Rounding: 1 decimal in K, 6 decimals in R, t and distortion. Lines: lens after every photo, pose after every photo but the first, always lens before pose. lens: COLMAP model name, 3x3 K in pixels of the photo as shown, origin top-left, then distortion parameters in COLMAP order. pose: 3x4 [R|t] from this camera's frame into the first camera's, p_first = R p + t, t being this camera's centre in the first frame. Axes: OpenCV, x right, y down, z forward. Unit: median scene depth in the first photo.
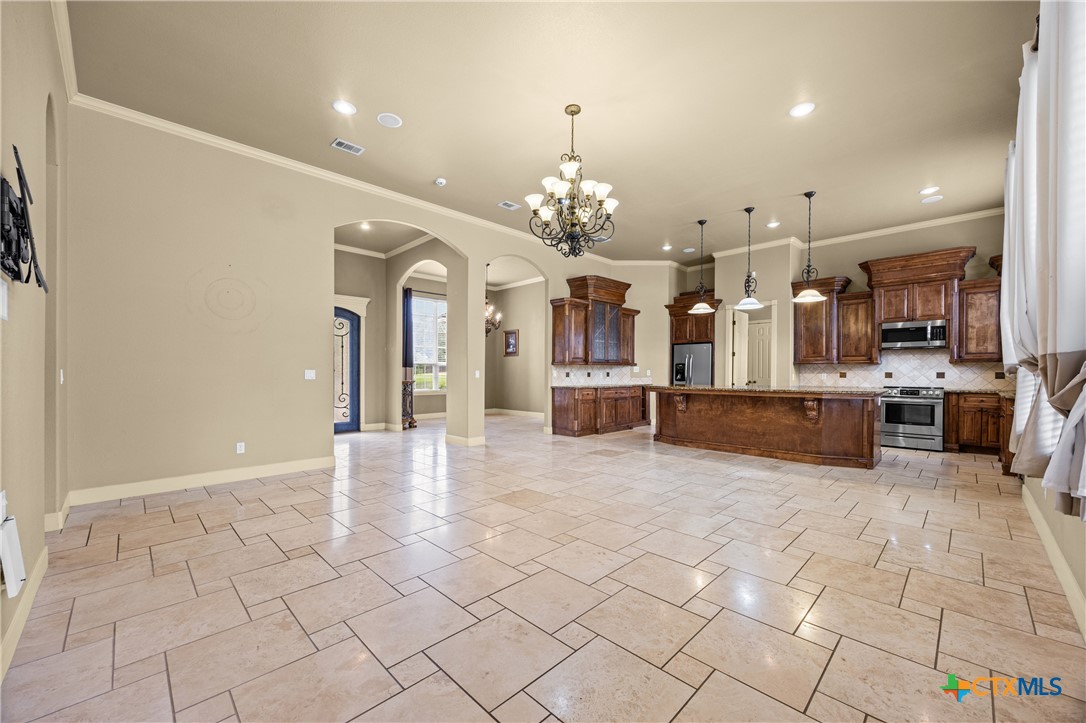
lens RADIAL K [[419.4, 0, 543.2], [0, 419.4, 367.3], [0, 0, 1]] dist [0.001548, 0.000229]
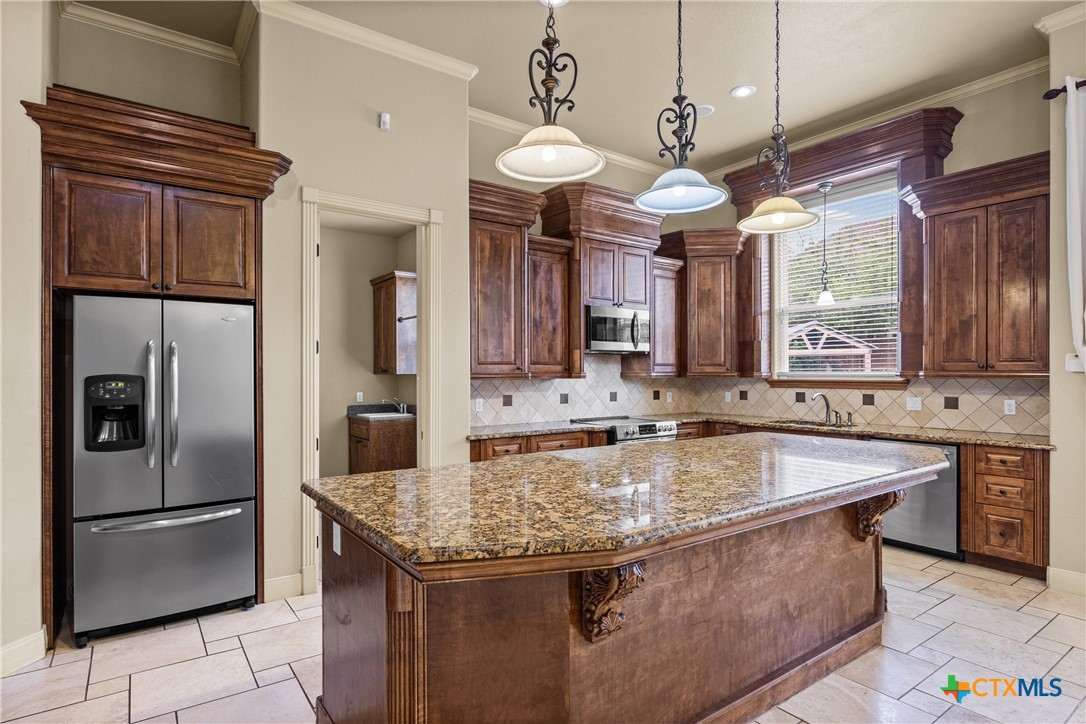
lens RADIAL K [[567.7, 0, 539.5], [0, 567.7, 373.5], [0, 0, 1]] dist [-0.002032, 0.000051]
pose [[0.160514, 0.003805, 0.987026, 0.063720], [-0.000692, 0.999993, -0.003742, -0.011670], [-0.987033, -0.000083, 0.160515, 0.882824]]
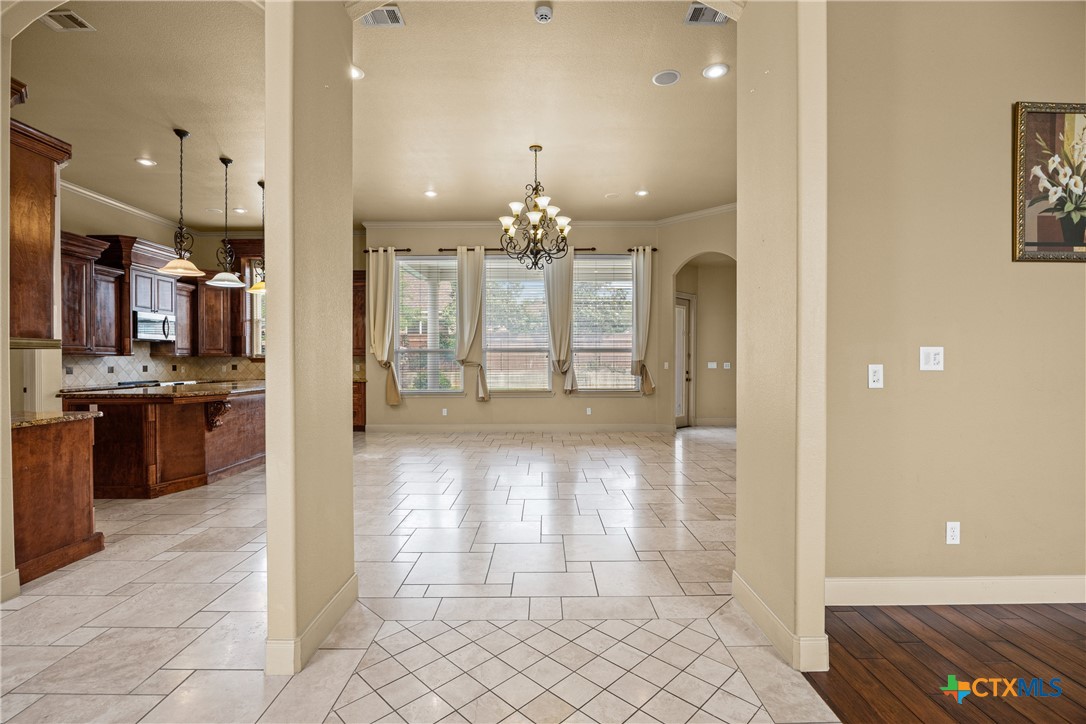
lens RADIAL K [[499.0, 0, 541.8], [0, 499.0, 359.4], [0, 0, 1]] dist [-0.003161, -0.000155]
pose [[-0.708252, 0.008058, 0.705914, -0.507544], [0.006482, 0.999967, -0.004912, 0.008169], [-0.705930, 0.001096, -0.708281, 1.065269]]
